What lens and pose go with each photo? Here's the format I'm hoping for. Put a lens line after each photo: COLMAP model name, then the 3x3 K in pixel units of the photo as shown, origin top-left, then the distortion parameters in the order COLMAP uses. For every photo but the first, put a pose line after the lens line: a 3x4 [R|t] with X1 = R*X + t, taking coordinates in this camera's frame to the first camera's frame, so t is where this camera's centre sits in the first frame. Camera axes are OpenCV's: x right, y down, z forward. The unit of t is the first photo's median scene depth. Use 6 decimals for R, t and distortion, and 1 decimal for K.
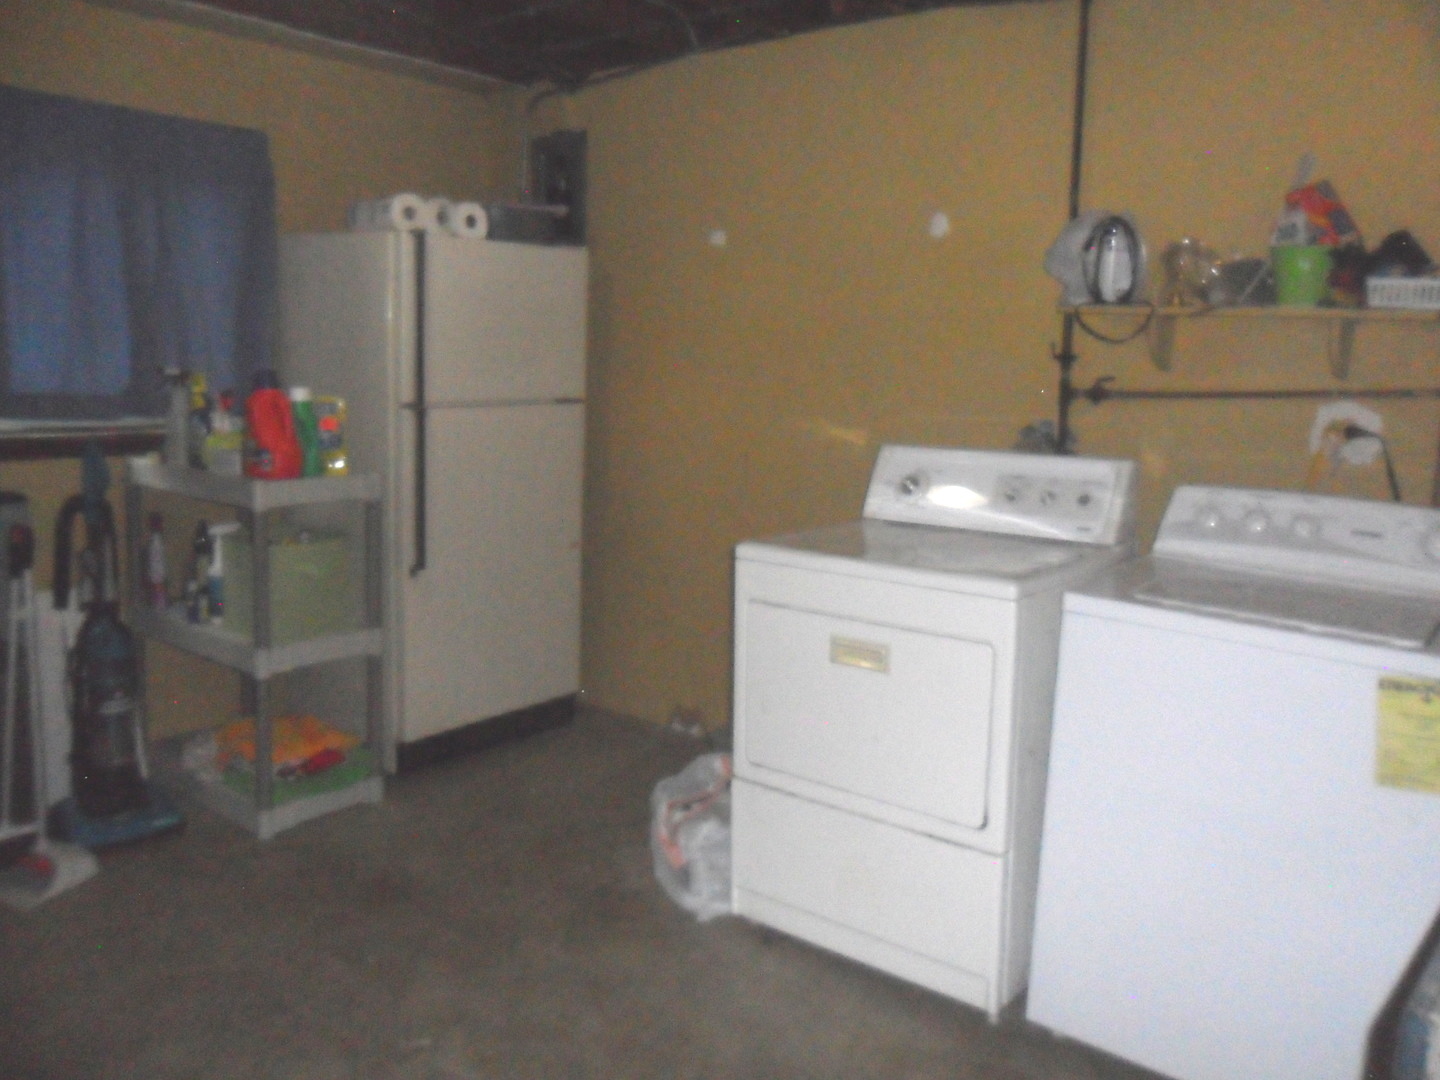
lens RADIAL K [[1182.7, 0, 721.2], [0, 1182.7, 532.9], [0, 0, 1]] dist [-0.029639, 0.026101]
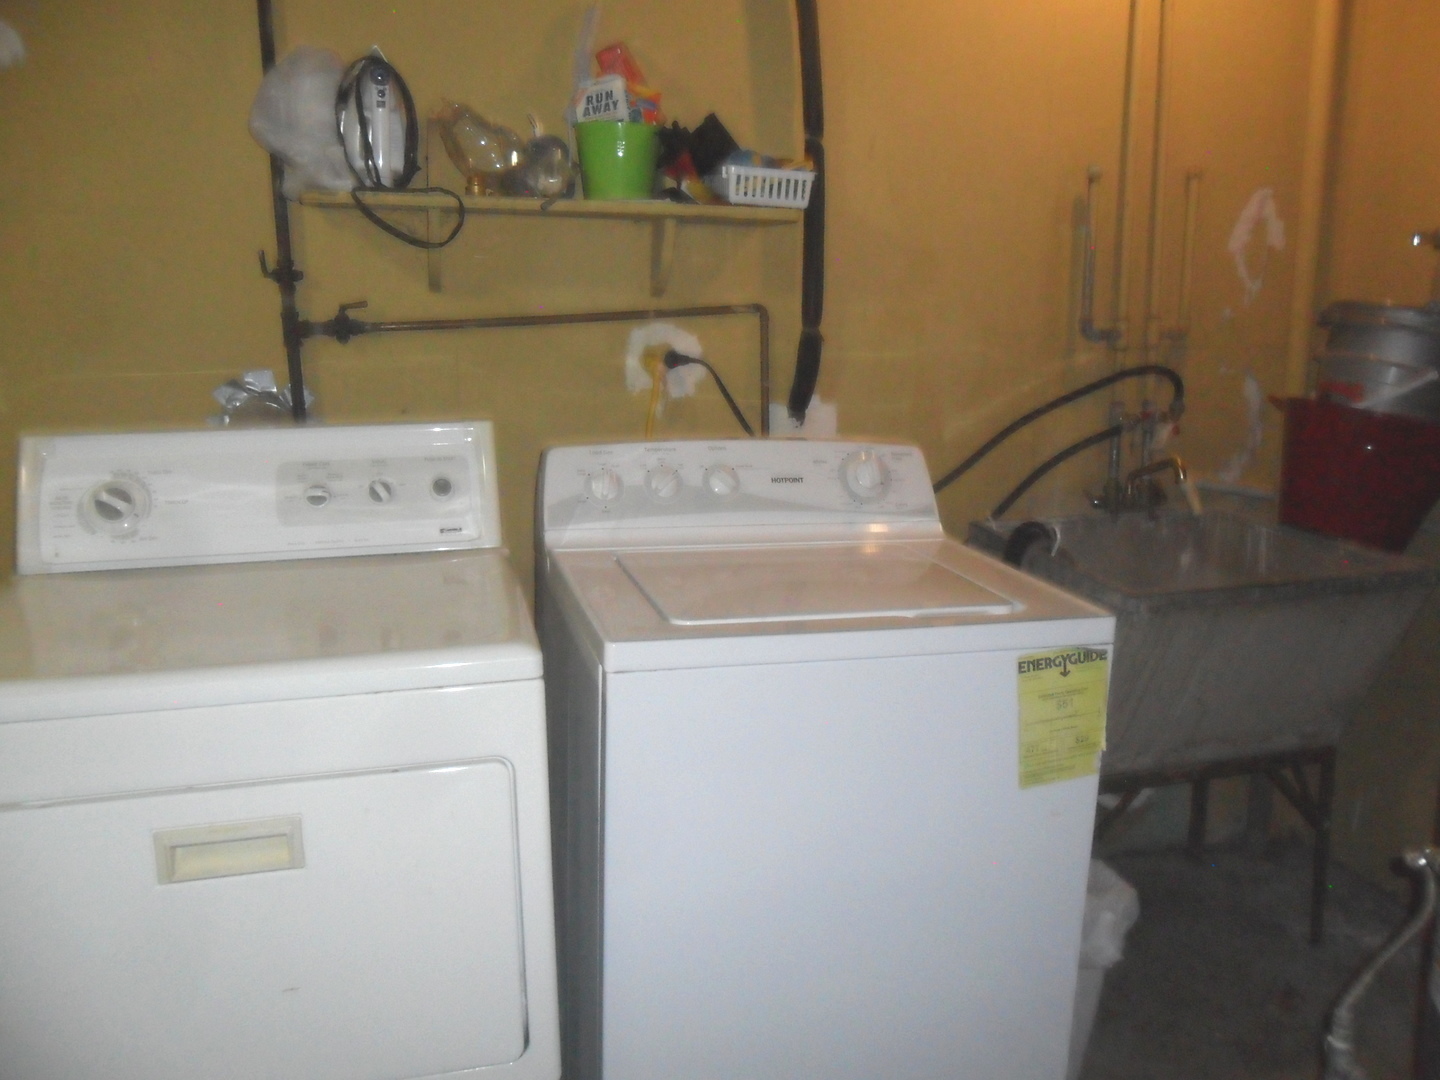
lens RADIAL K [[1182.7, 0, 716.2], [0, 1182.7, 535.4], [0, 0, 1]] dist [-0.029639, 0.026101]
pose [[0.595342, -0.174696, 0.784251, -0.122933], [0.134871, 0.983955, 0.116797, -0.056781], [-0.792072, 0.036238, 0.609352, 0.472428]]
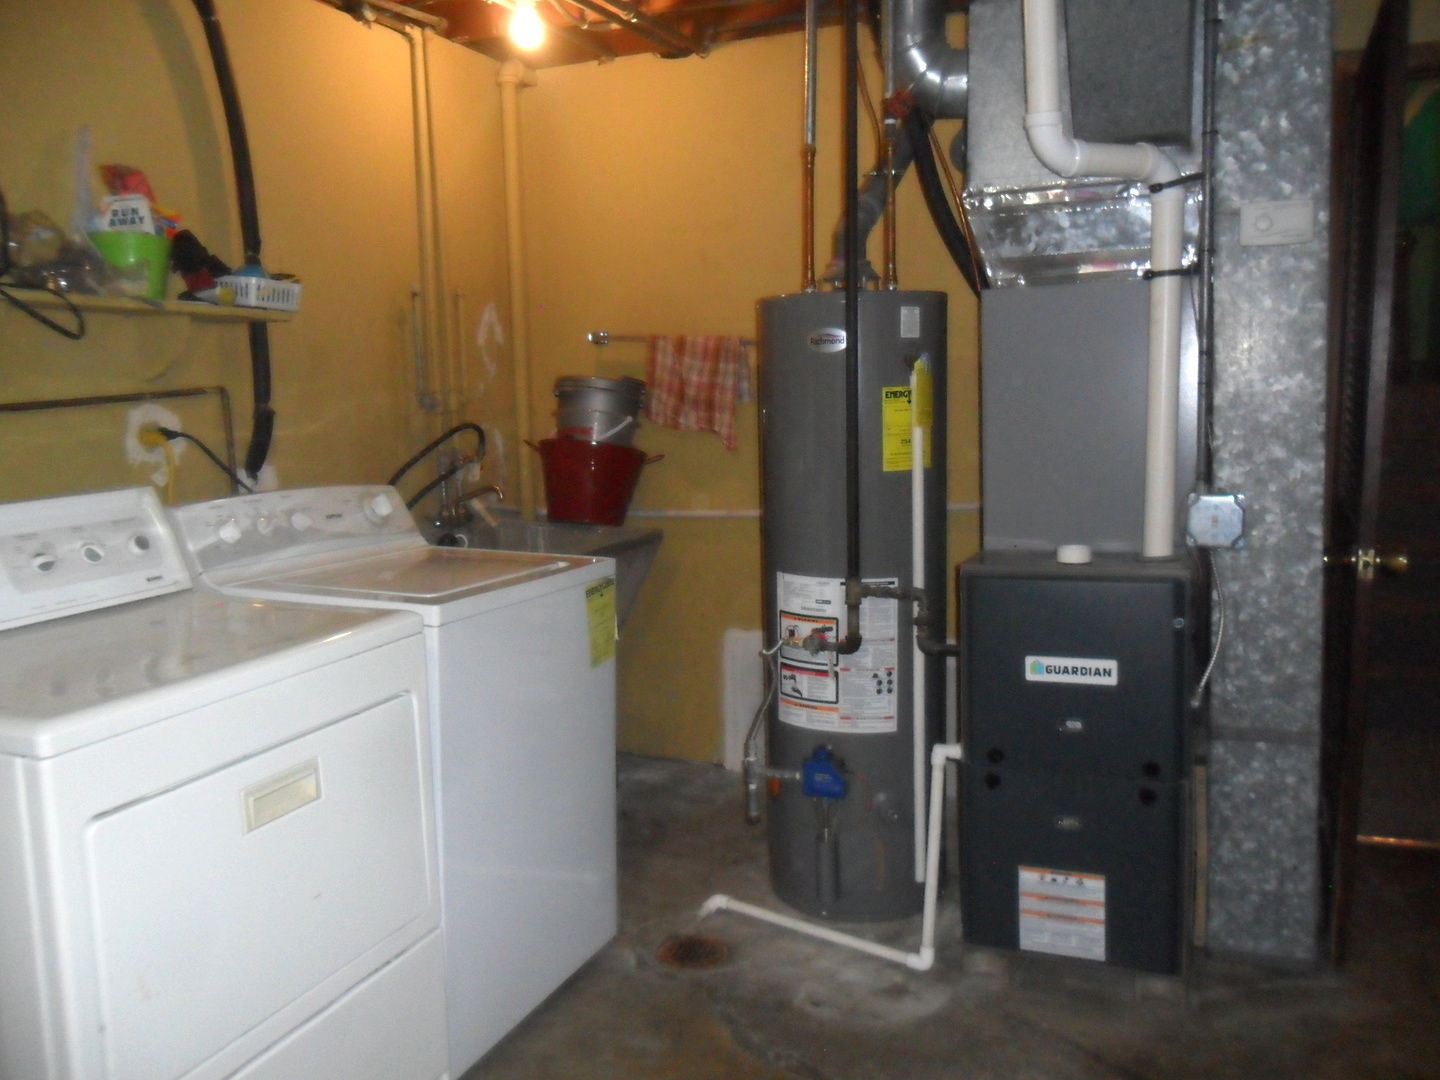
lens RADIAL K [[1182.7, 0, 722.1], [0, 1182.7, 546.3], [0, 0, 1]] dist [-0.029639, 0.026101]
pose [[-0.279412, -0.149923, 0.948394, -0.522554], [0.159641, 0.966733, 0.199854, -0.117320], [-0.946807, 0.207244, -0.246183, 0.825619]]
